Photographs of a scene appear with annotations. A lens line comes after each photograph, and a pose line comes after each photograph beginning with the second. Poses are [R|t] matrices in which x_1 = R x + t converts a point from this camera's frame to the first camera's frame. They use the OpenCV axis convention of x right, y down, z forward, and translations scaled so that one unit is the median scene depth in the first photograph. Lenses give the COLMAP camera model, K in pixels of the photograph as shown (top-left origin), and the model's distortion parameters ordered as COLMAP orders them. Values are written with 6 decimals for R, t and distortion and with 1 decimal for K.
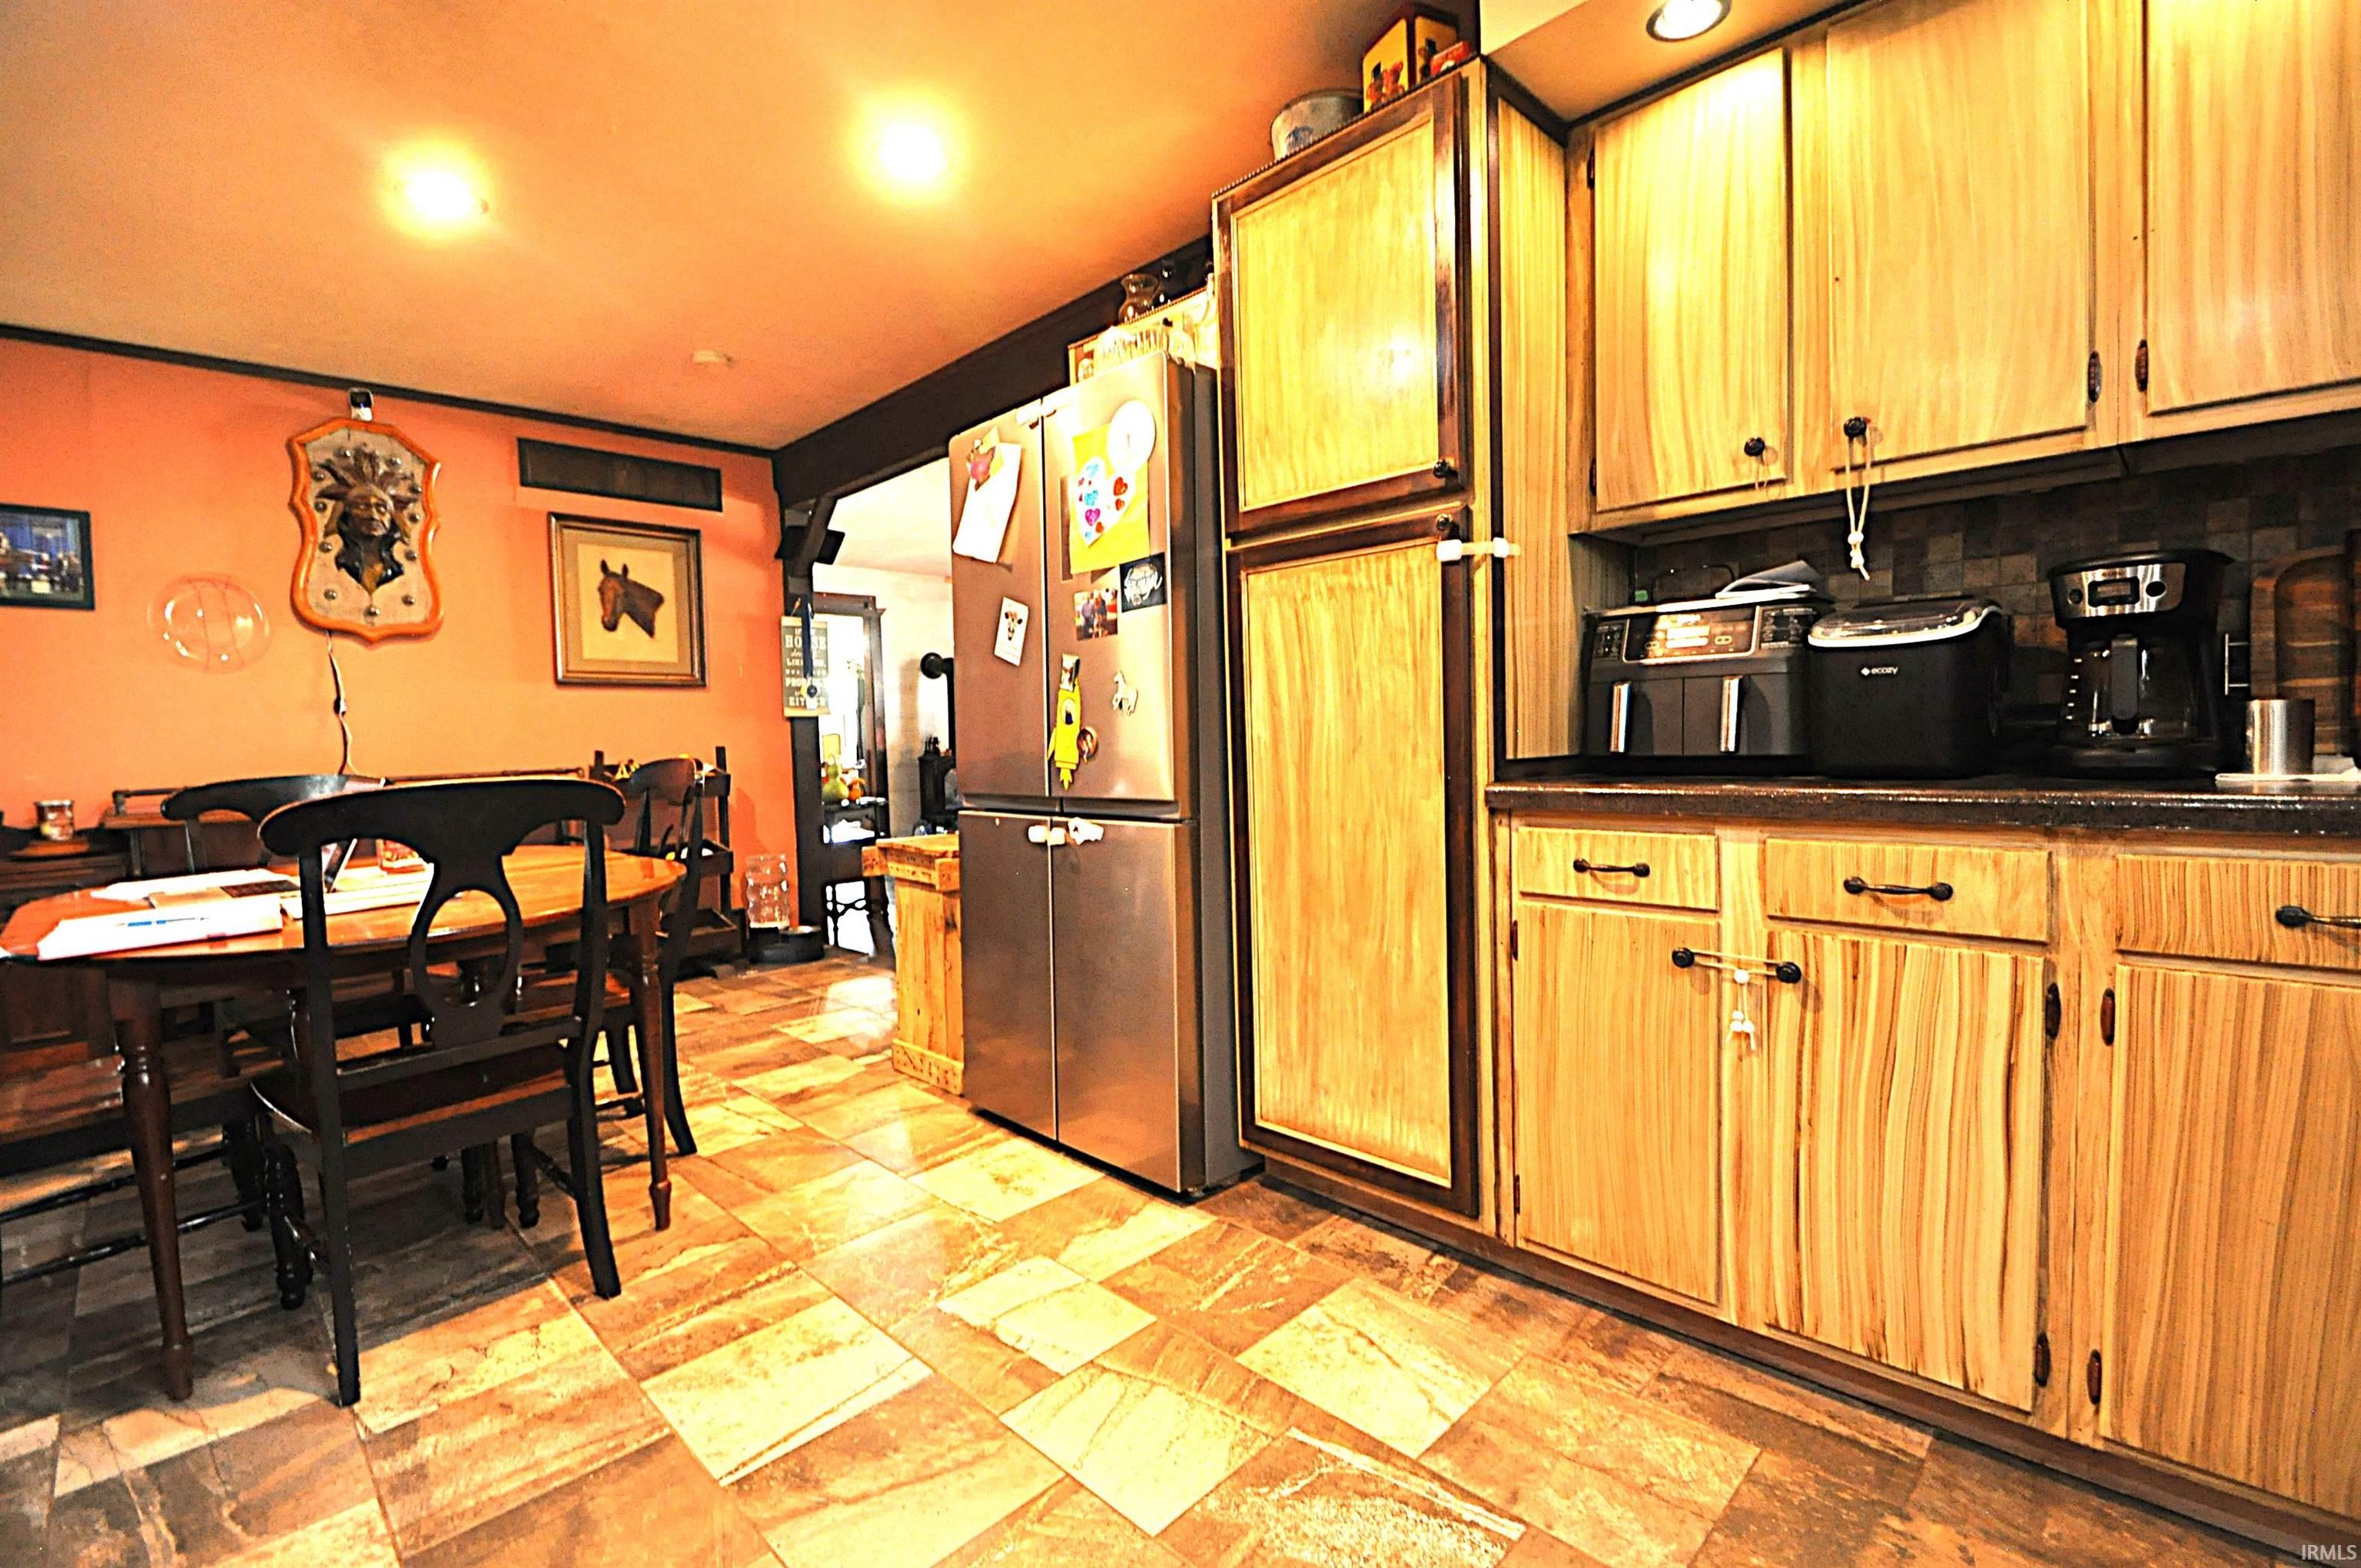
lens RADIAL K [[1030.6, 0, 1180.5], [0, 1030.6, 784.0], [0, 0, 1]] dist [0.019223, -0.017926]
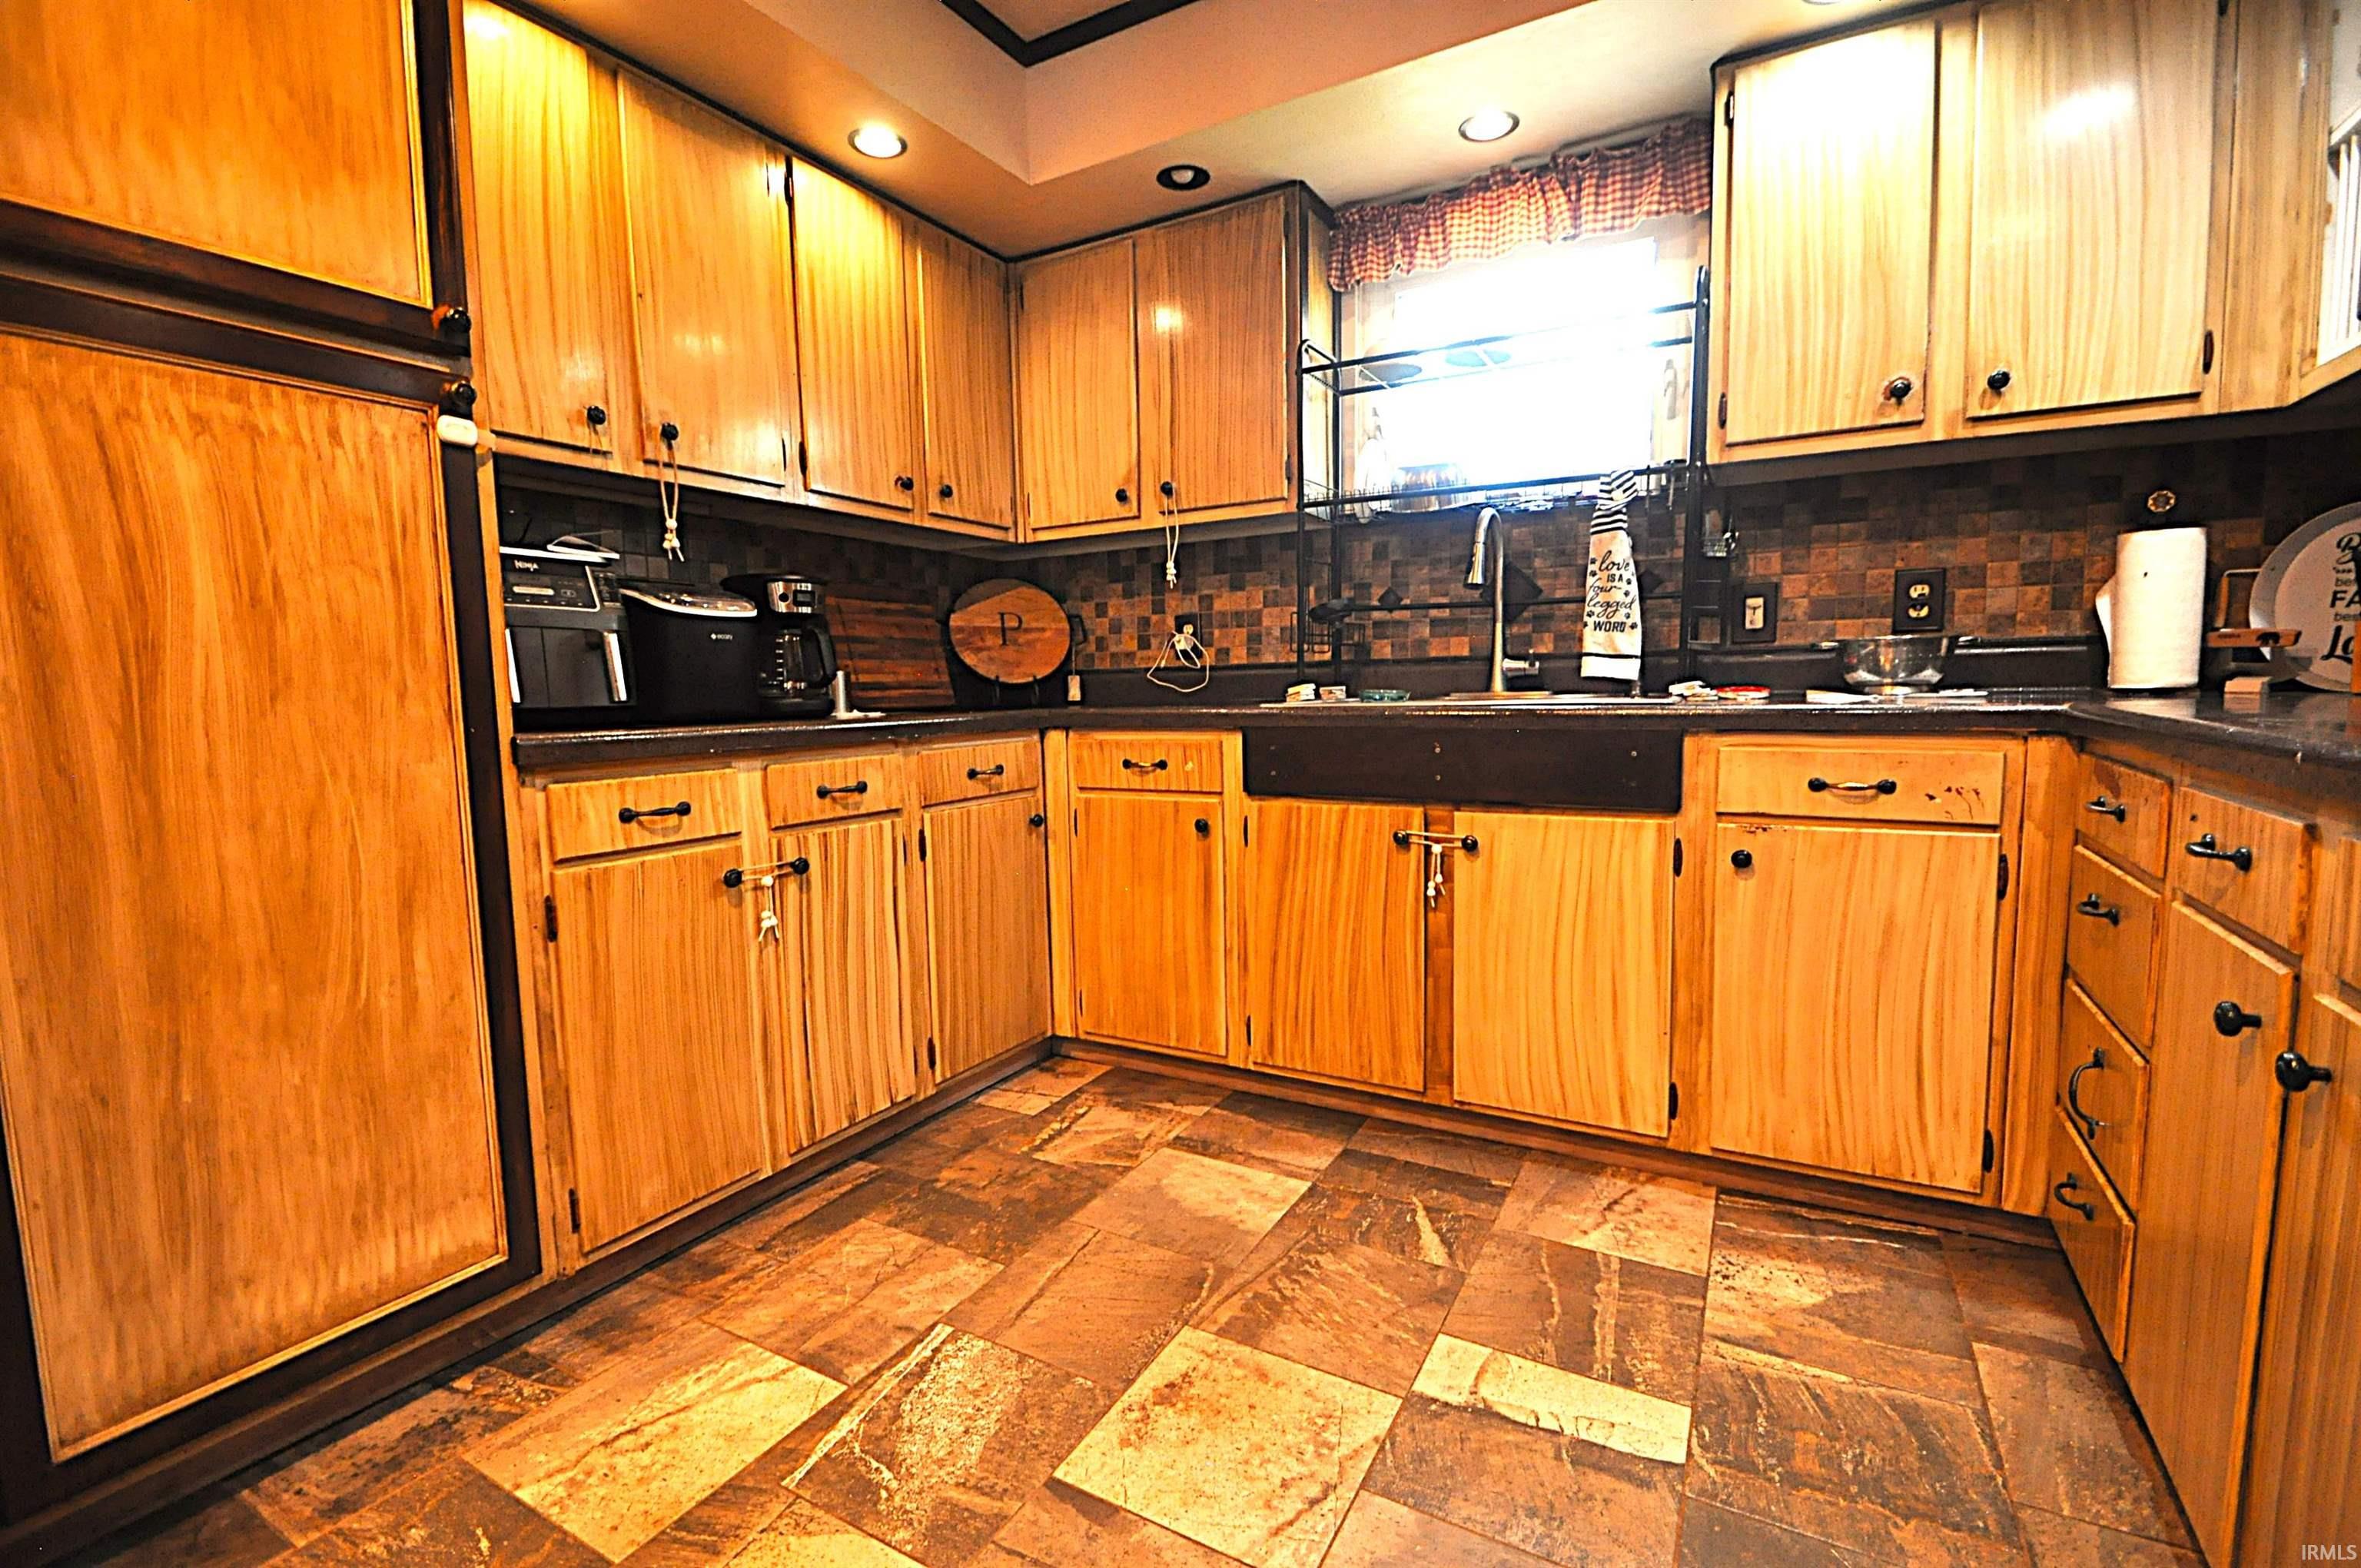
lens RADIAL K [[1030.6, 0, 1180.5], [0, 1030.6, 784.0], [0, 0, 1]] dist [0.019223, -0.017926]
pose [[-0.258351, -0.055151, 0.964476, -0.669306], [0.076907, 0.994026, 0.077441, 0.015354], [-0.962985, 0.094182, -0.252566, 0.751310]]
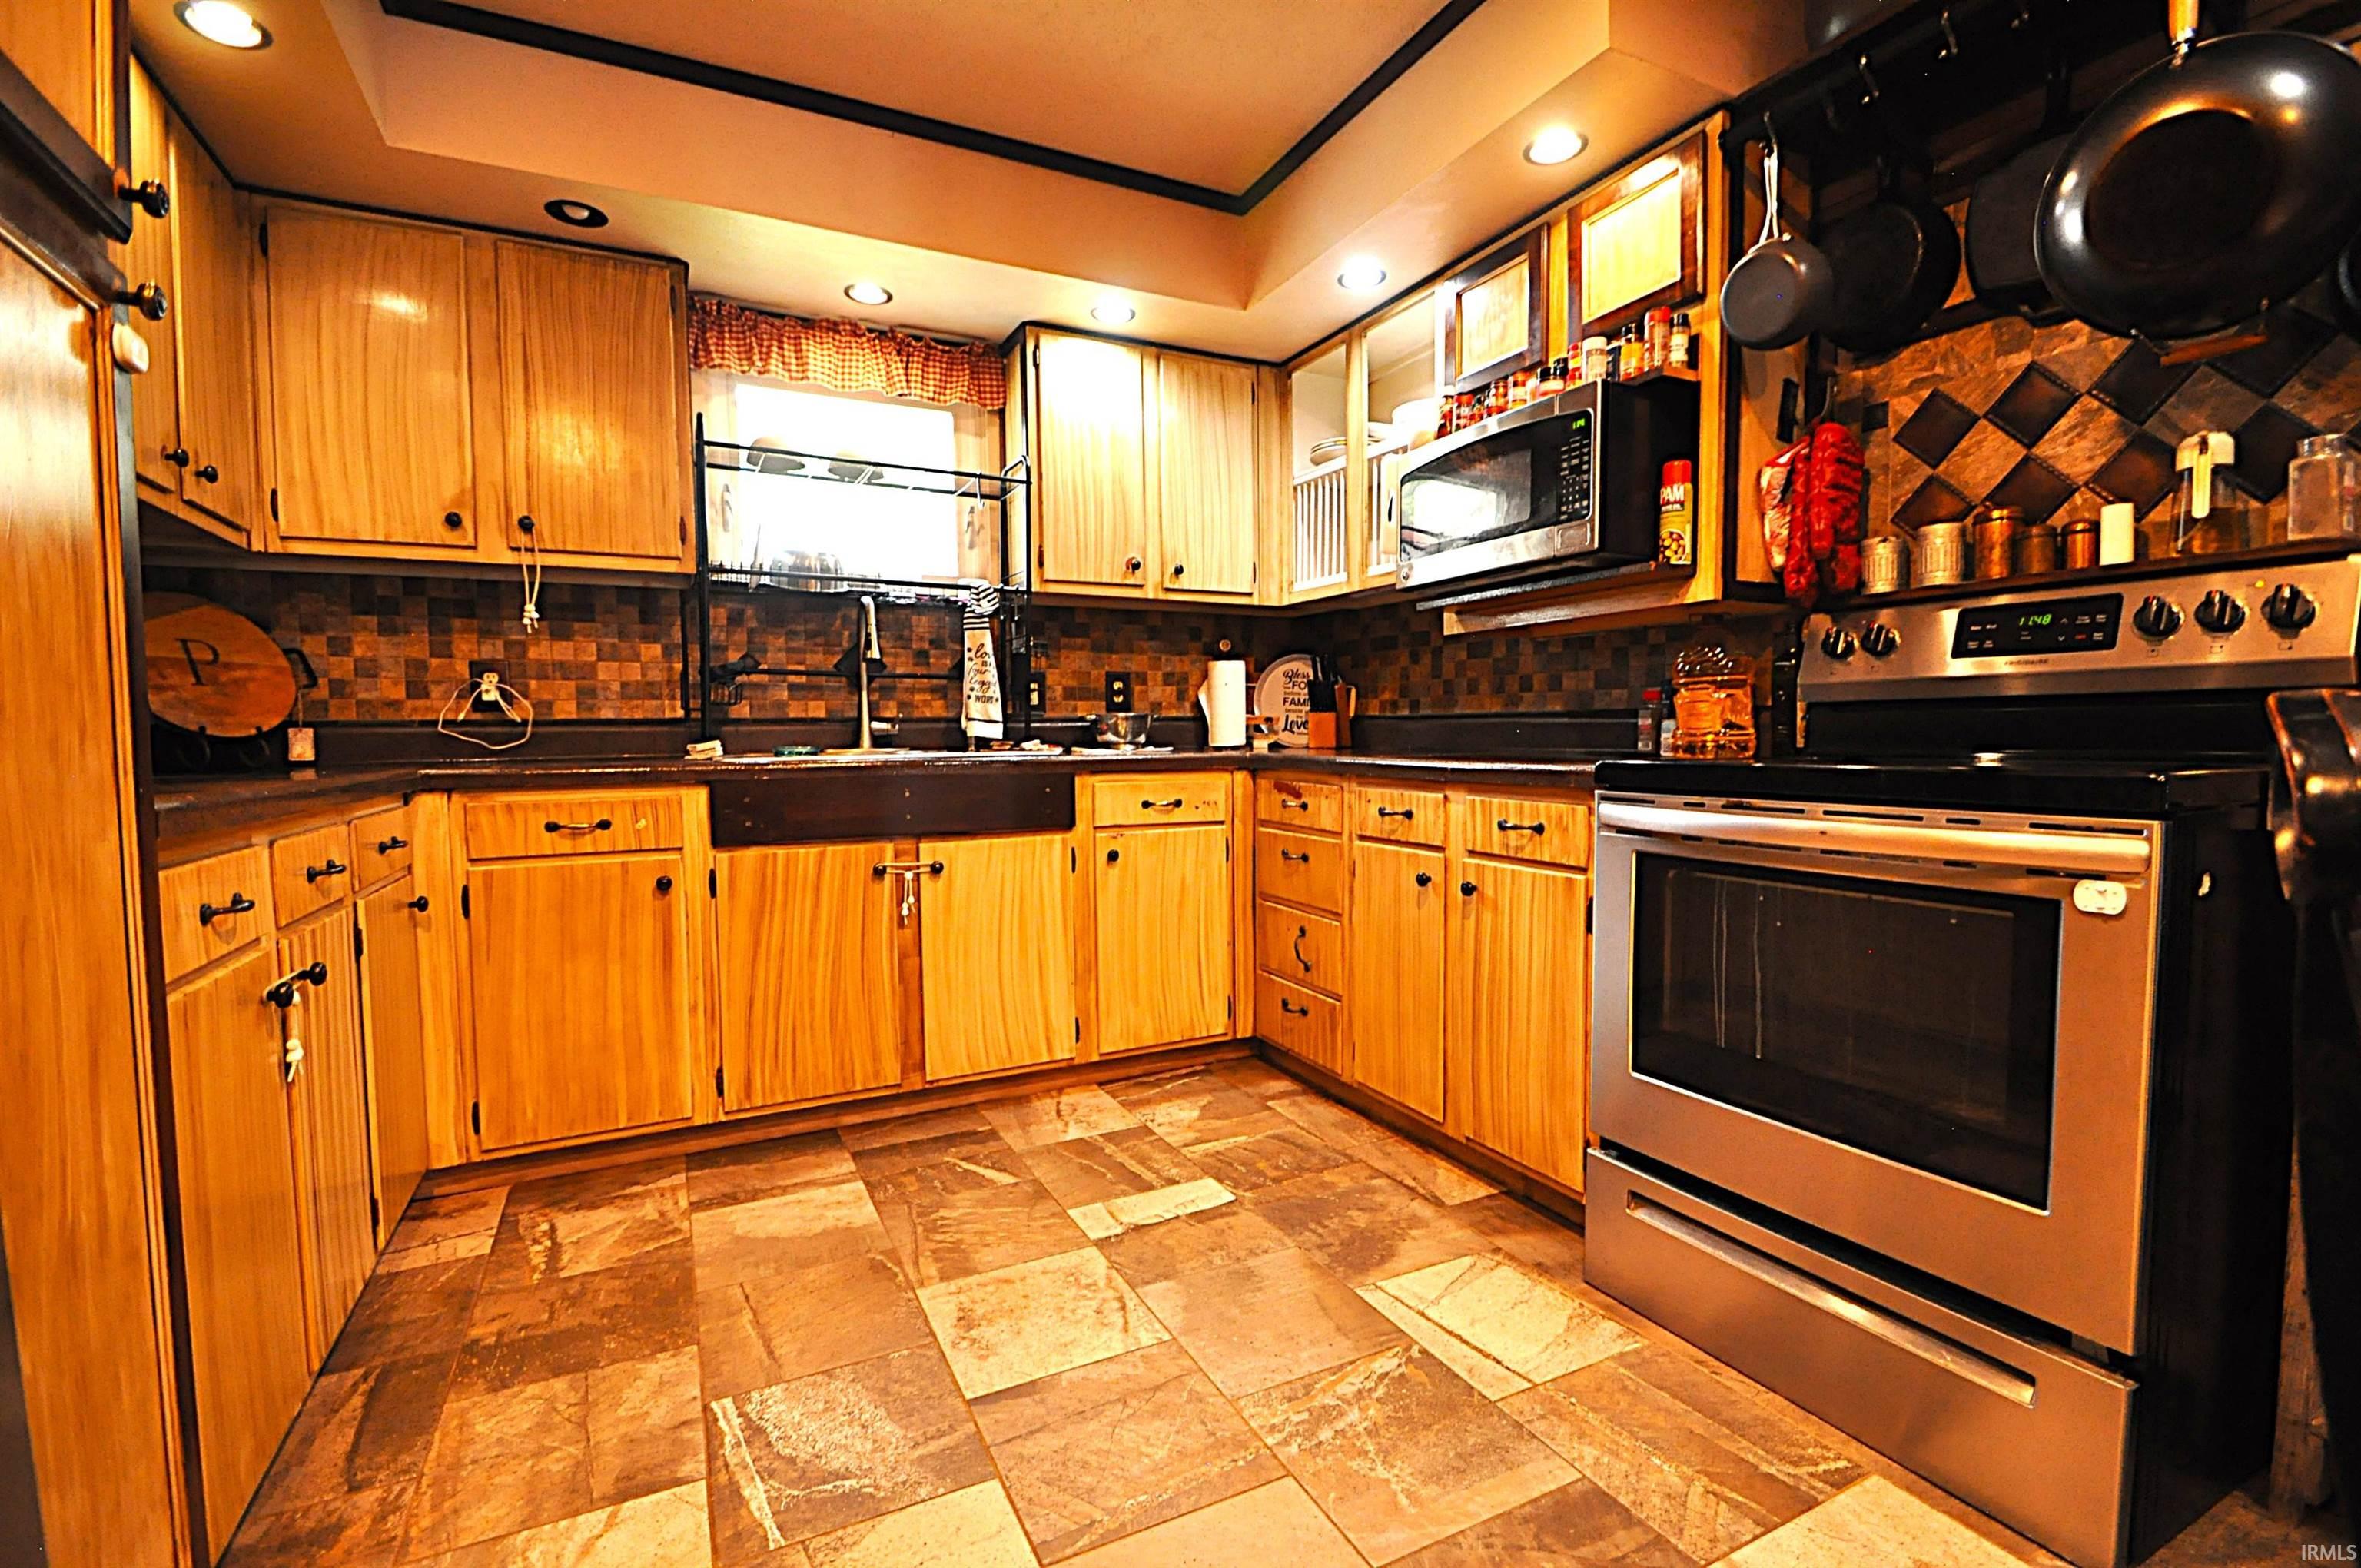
lens RADIAL K [[1036.9, 0, 1170.2], [0, 1036.9, 784.5], [0, 0, 1]] dist [0.019187, -0.017718]
pose [[-0.945239, 0.026755, 0.325280, -0.418887], [0.057435, 0.994717, 0.085083, -0.025830], [-0.321285, 0.099106, -0.941782, 1.429951]]
